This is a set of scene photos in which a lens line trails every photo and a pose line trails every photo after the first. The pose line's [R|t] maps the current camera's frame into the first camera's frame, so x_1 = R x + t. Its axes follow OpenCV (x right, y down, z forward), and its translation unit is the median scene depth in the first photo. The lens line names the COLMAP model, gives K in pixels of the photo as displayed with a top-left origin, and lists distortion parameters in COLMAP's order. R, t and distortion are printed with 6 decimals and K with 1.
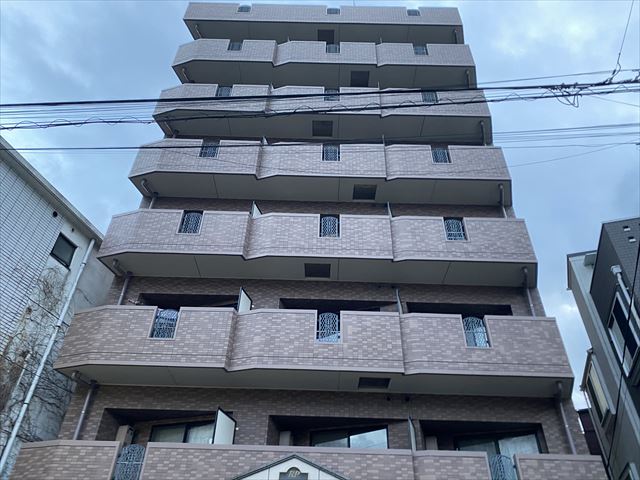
lens RADIAL K [[481.4, 0, 318.8], [0, 481.4, 251.9], [0, 0, 1]] dist [0.015228, -0.007313]
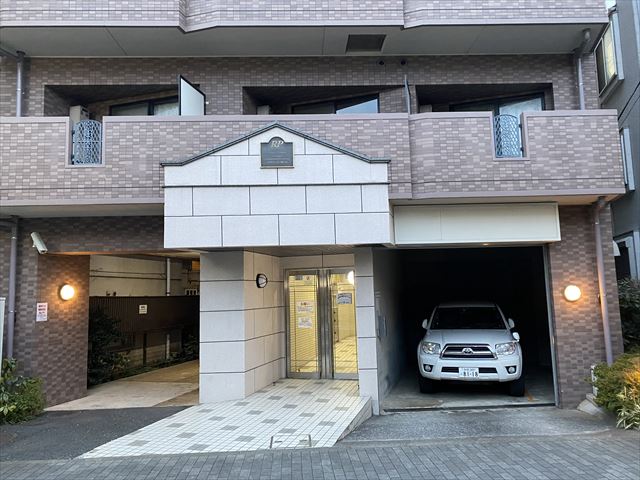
lens RADIAL K [[481.4, 0, 319.6], [0, 481.4, 240.0], [0, 0, 1]] dist [0.015228, -0.007313]
pose [[0.998063, -0.048832, 0.038550, -0.013160], [0.020778, 0.845682, 0.533283, 0.118223], [-0.058642, -0.531449, 0.845058, 0.126047]]
